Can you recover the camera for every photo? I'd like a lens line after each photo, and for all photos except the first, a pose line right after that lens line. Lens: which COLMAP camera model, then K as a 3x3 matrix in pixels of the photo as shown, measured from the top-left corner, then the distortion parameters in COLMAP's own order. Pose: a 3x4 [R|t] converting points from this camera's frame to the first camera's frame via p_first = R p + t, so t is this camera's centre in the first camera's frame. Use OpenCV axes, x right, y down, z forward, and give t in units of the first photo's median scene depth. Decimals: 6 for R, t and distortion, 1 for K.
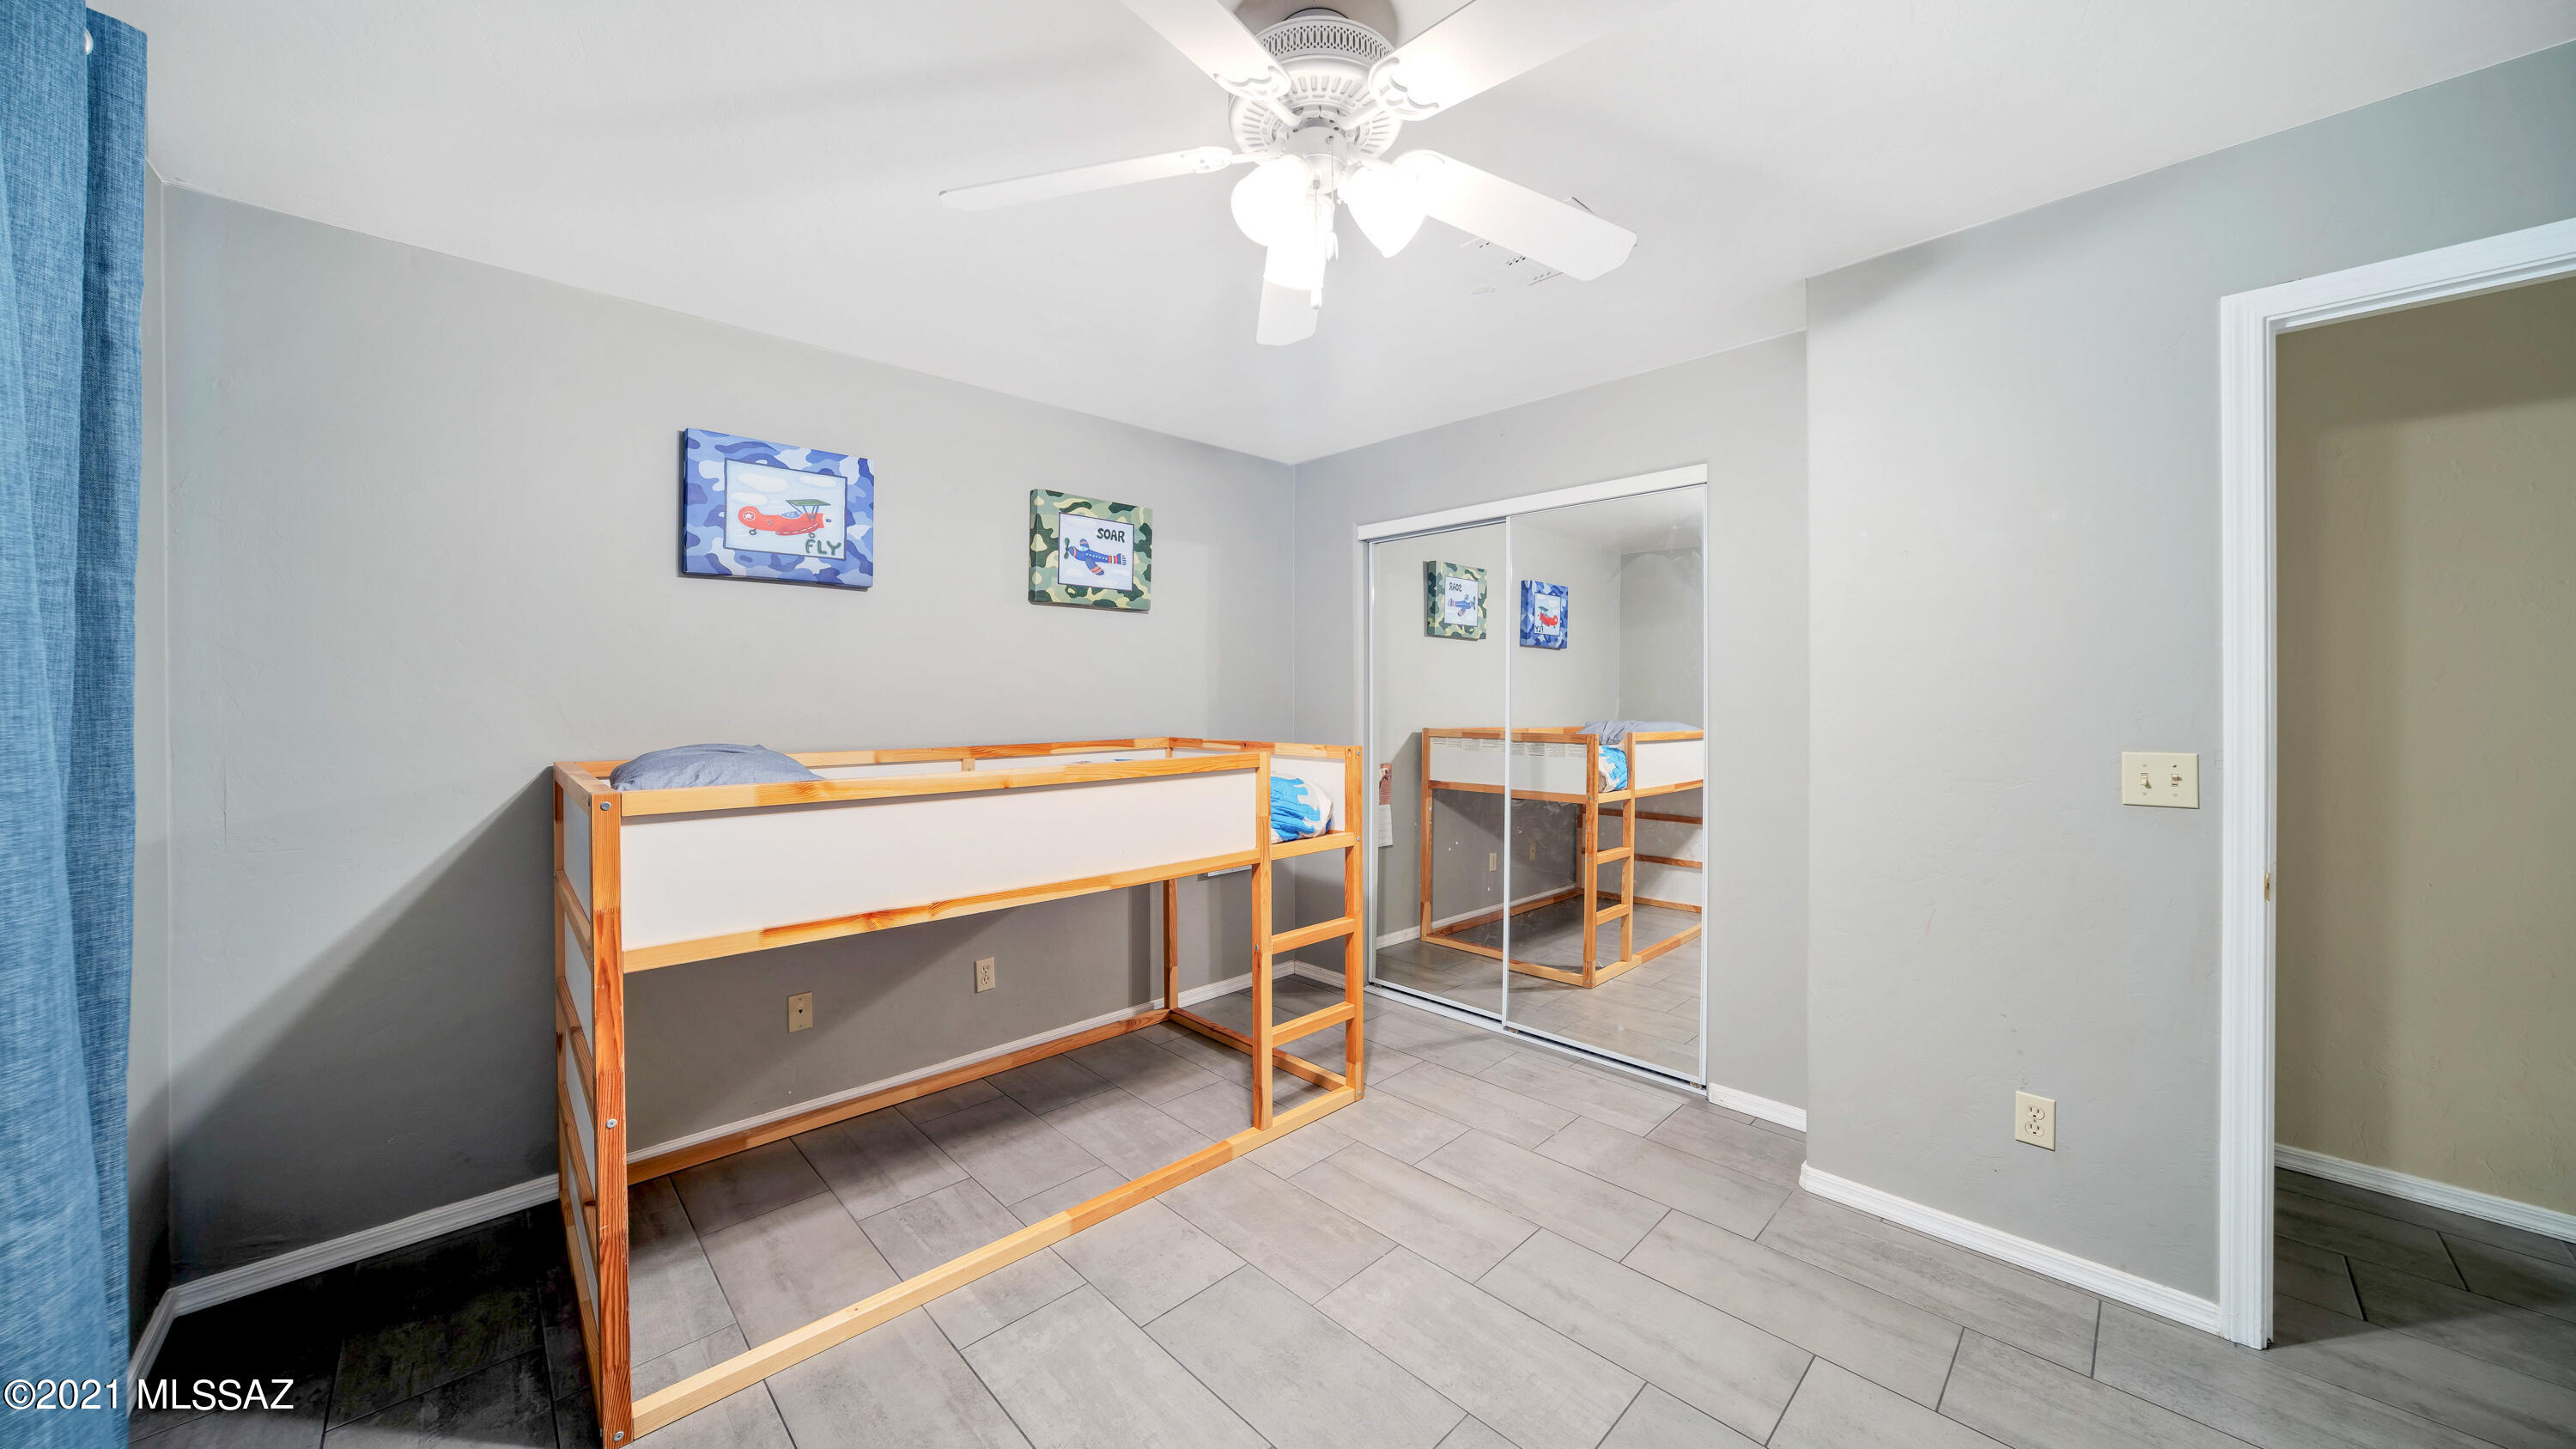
lens RADIAL K [[873.1, 0, 1290.0], [0, 873.1, 694.5], [0, 0, 1]] dist [-0.023798, 0.000090]
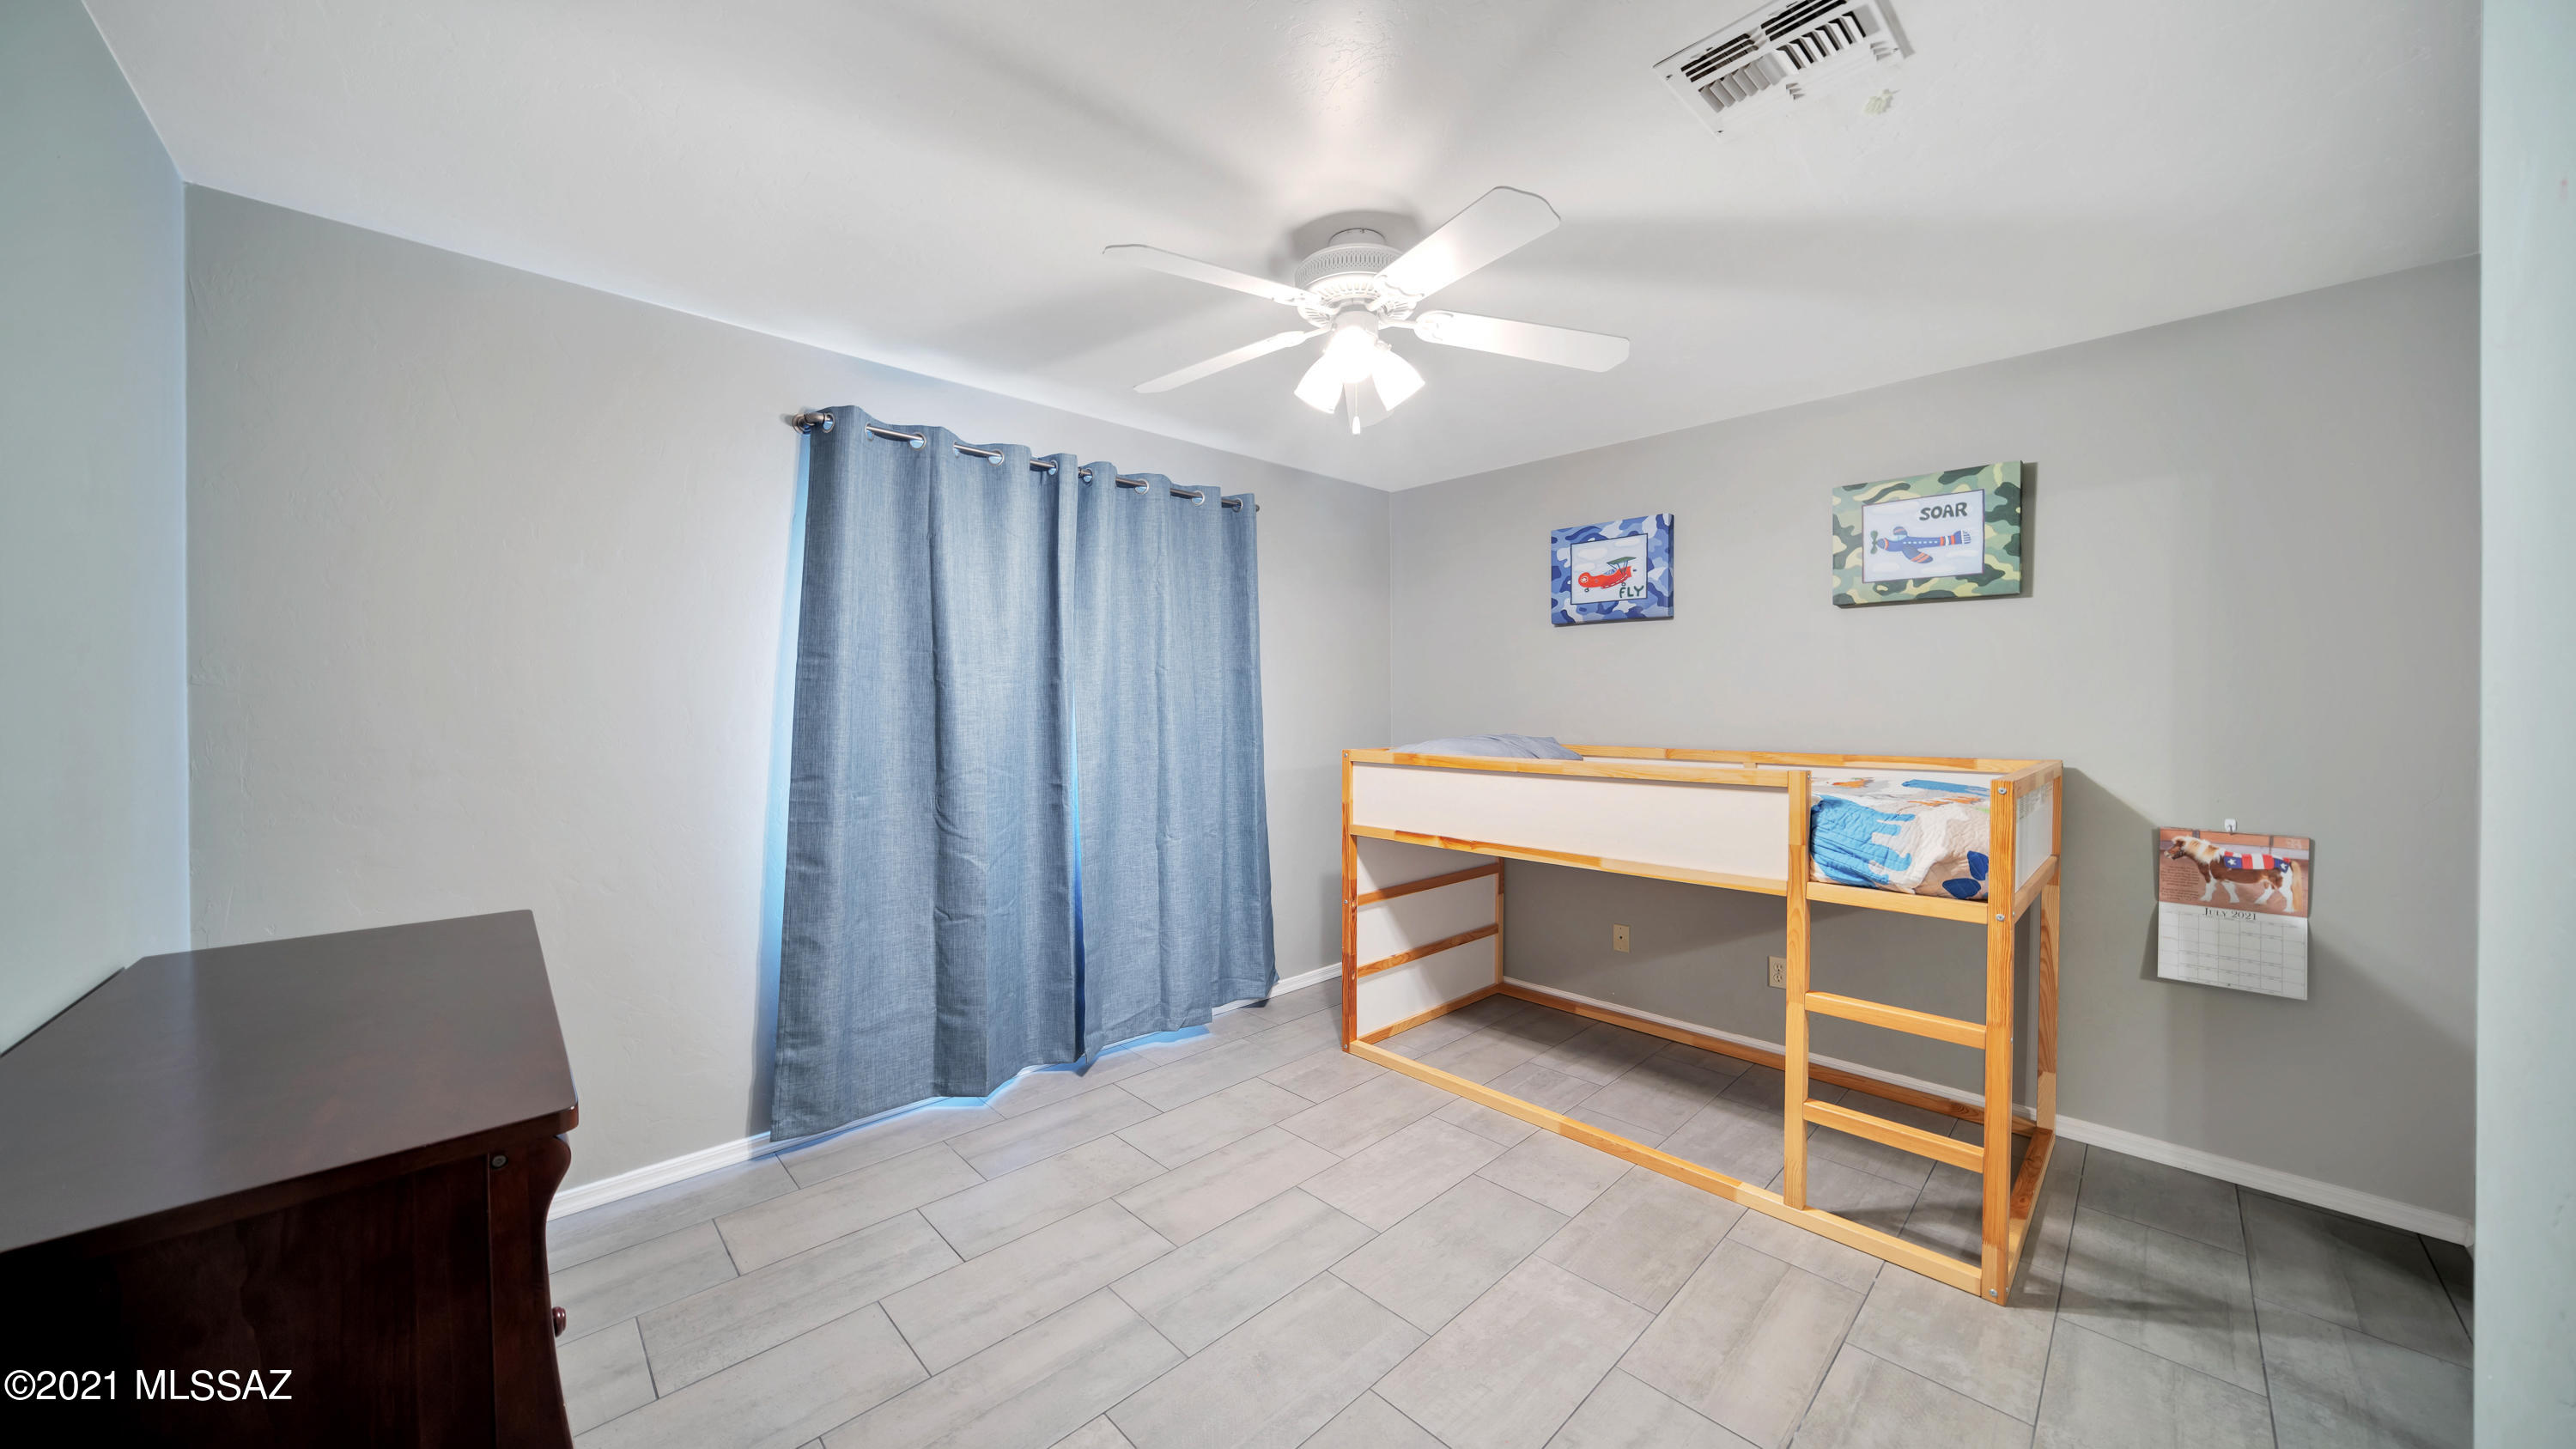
lens RADIAL K [[870.2, 0, 1280.9], [0, 870.2, 711.5], [0, 0, 1]] dist [-0.008608, 0.000271]
pose [[-0.001235, 0.011758, -0.999930, 0.783361], [-0.000362, 0.999931, 0.011758, -0.002659], [0.999999, 0.000376, -0.001230, 0.466191]]
